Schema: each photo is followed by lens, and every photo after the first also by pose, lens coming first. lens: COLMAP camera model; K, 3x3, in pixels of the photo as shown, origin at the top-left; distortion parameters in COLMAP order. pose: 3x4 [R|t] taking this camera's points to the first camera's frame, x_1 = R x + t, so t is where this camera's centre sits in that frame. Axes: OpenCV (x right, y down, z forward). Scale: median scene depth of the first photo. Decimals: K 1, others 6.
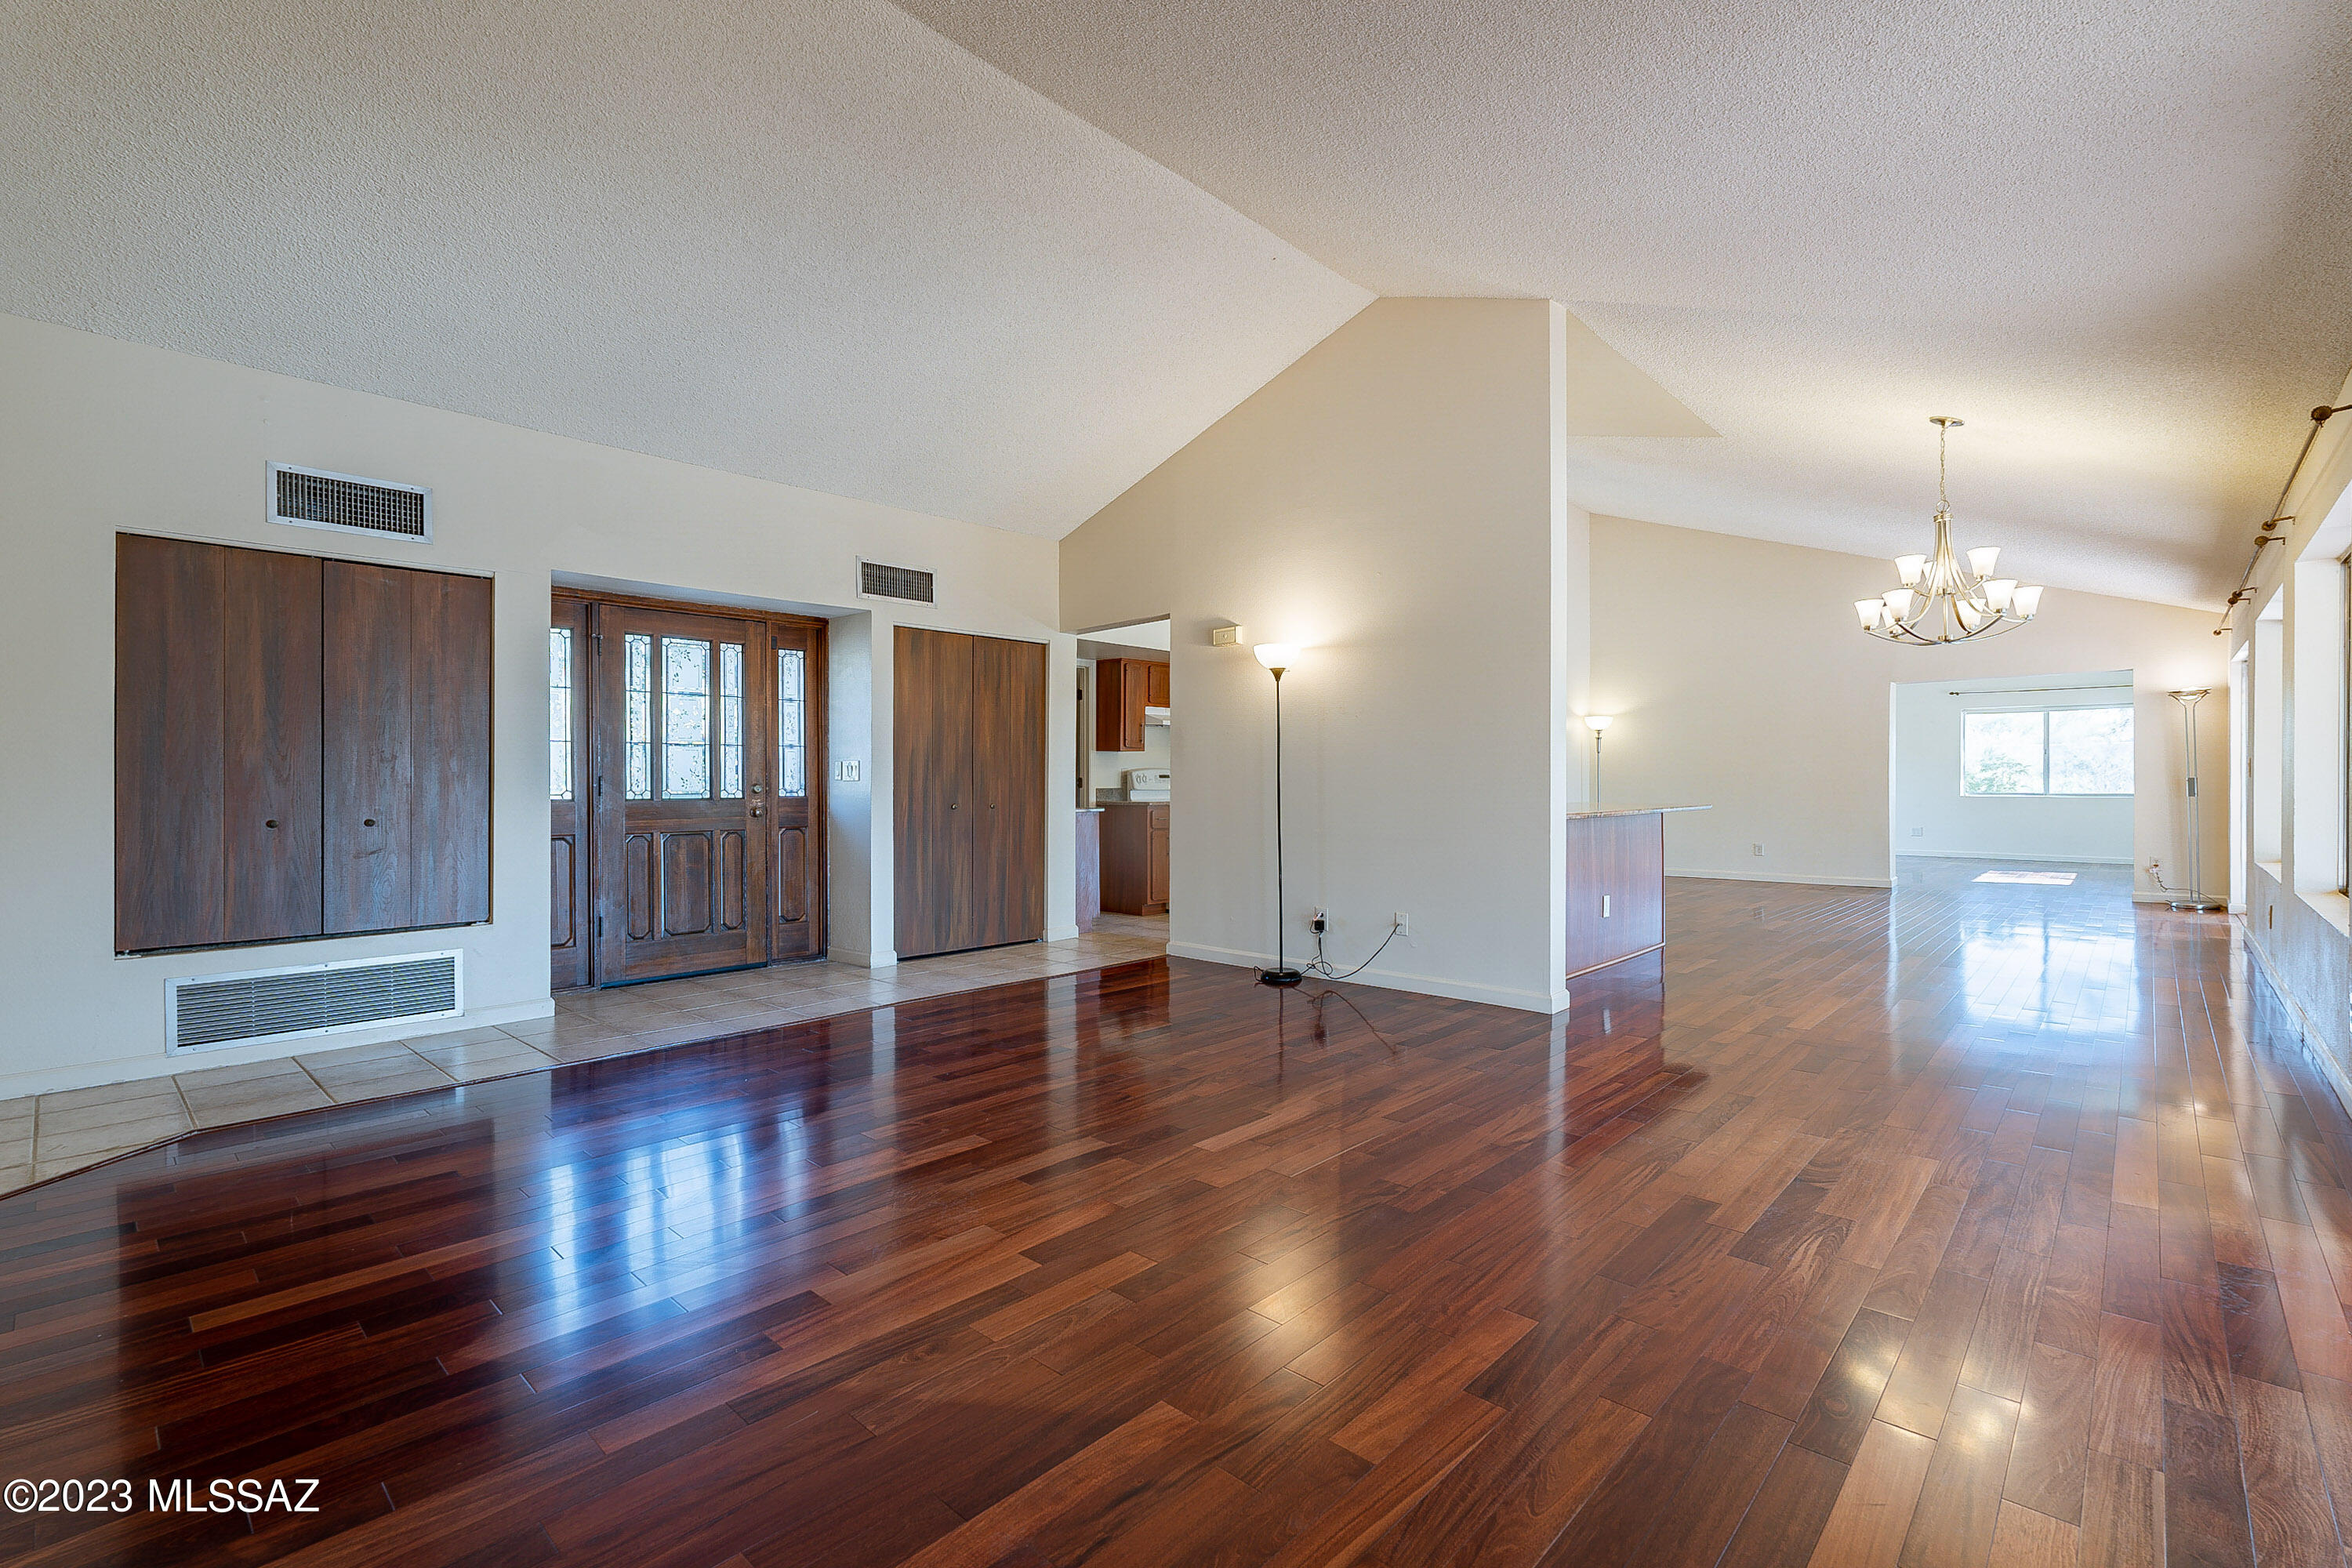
lens RADIAL K [[1053.1, 0, 1176.0], [0, 1053.1, 784.0], [0, 0, 1]] dist [-0.001111, -0.000556]
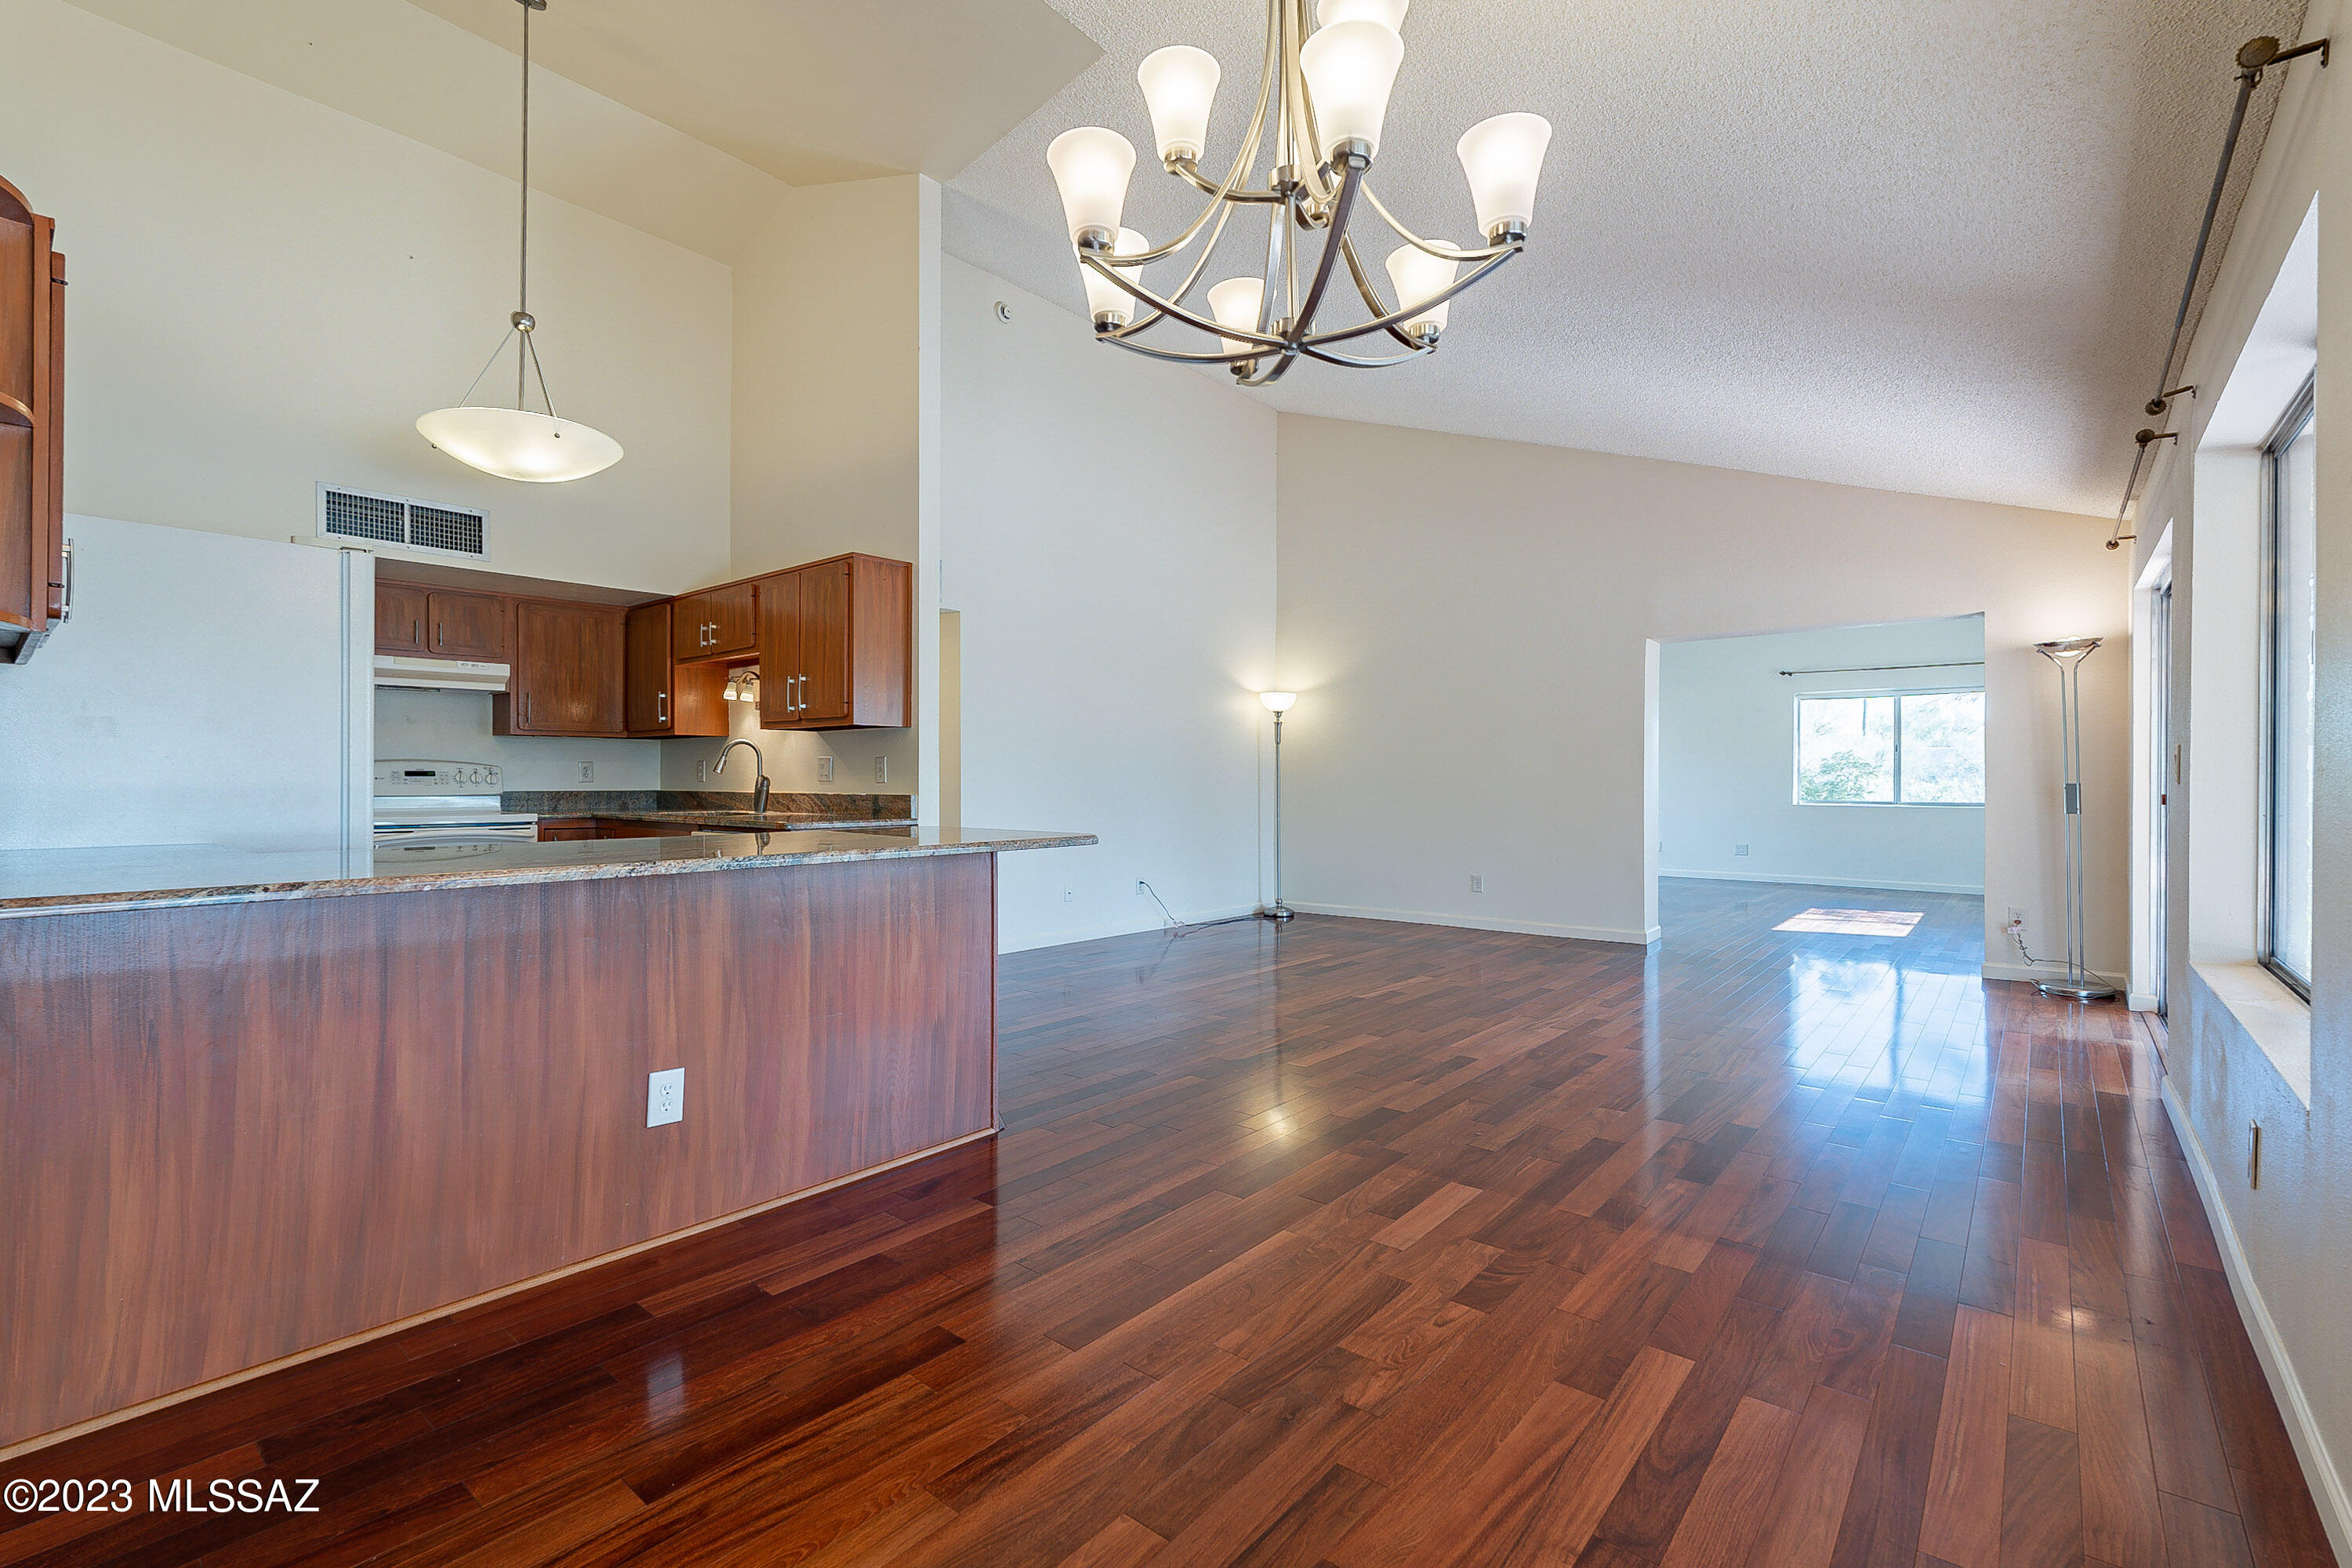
lens RADIAL K [[1039.7, 0, 1176.0], [0, 1039.7, 784.0], [0, 0, 1]] dist [-0.000101, 0.000122]
pose [[0.998648, 0.005272, 0.051711, 0.380979], [-0.005319, 0.999986, 0.000767, -0.003199], [-0.051706, -0.001041, 0.998662, 0.388617]]
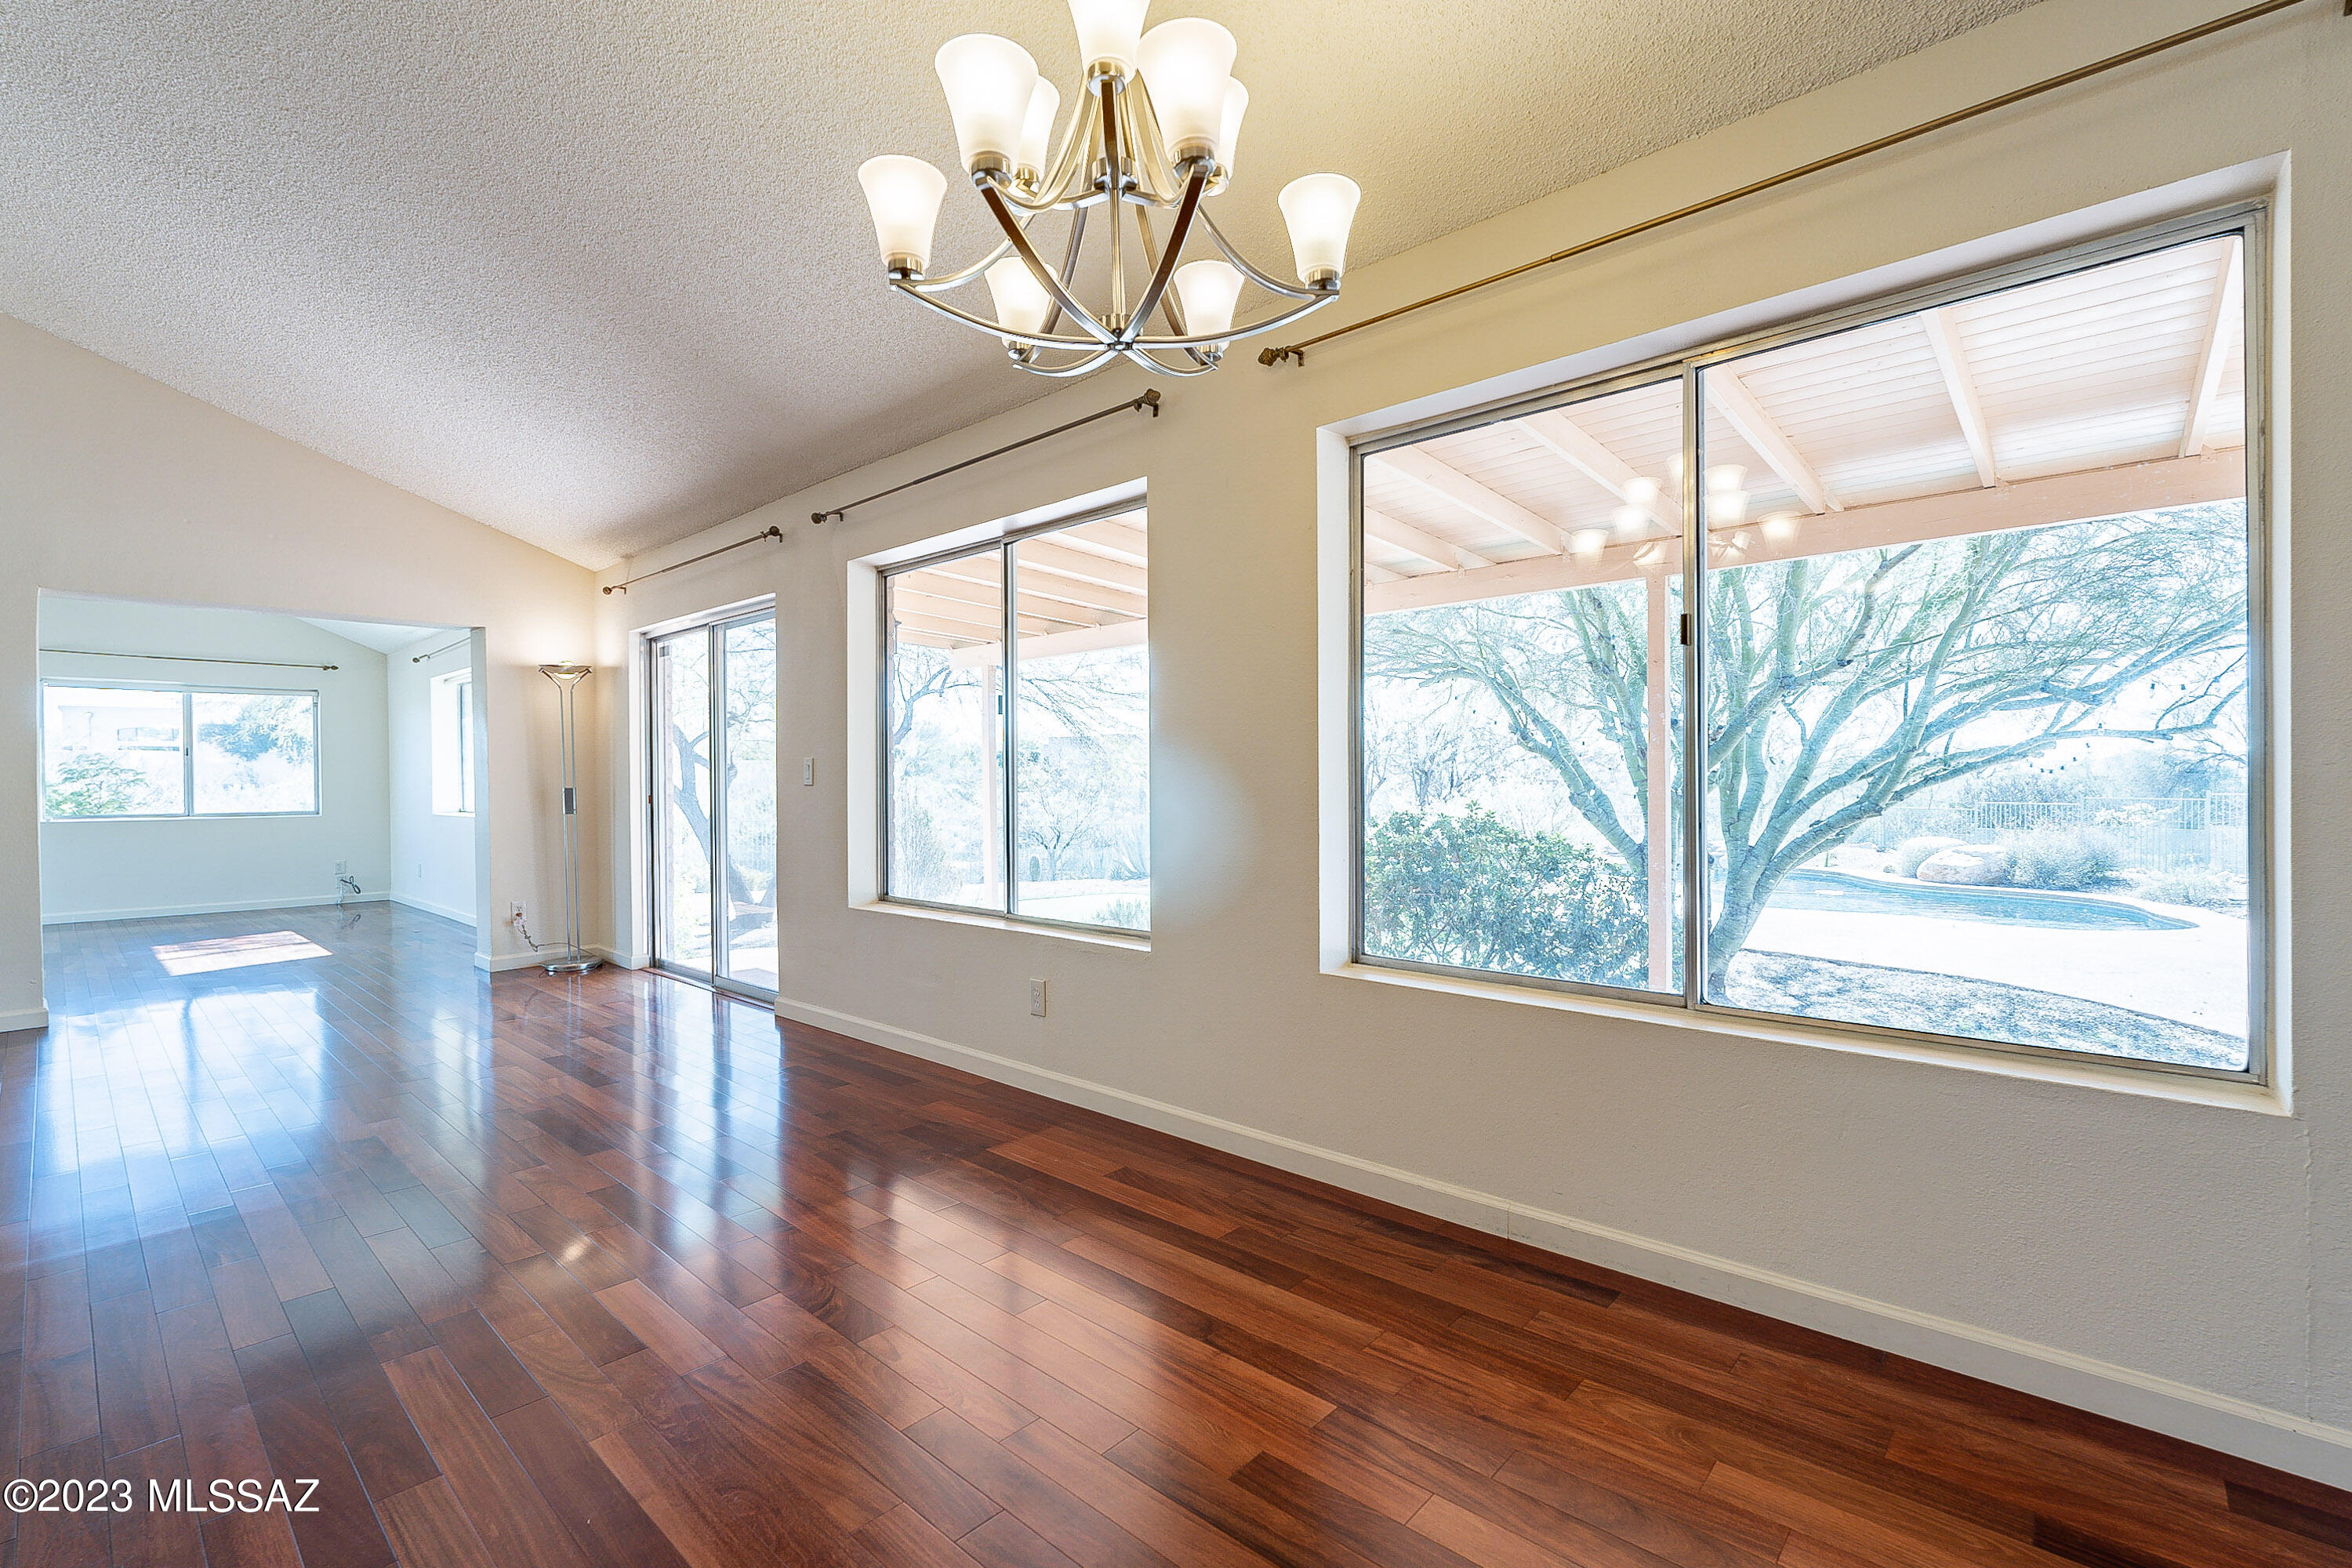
lens RADIAL K [[1039.7, 0, 1176.0], [0, 1039.7, 784.0], [0, 0, 1]] dist [-0.000101, 0.000122]
pose [[-0.000153, -0.003013, 0.999995, 0.239326], [0.013585, 0.999903, 0.003015, -0.005081], [-0.999908, 0.013586, -0.000112, 0.545166]]
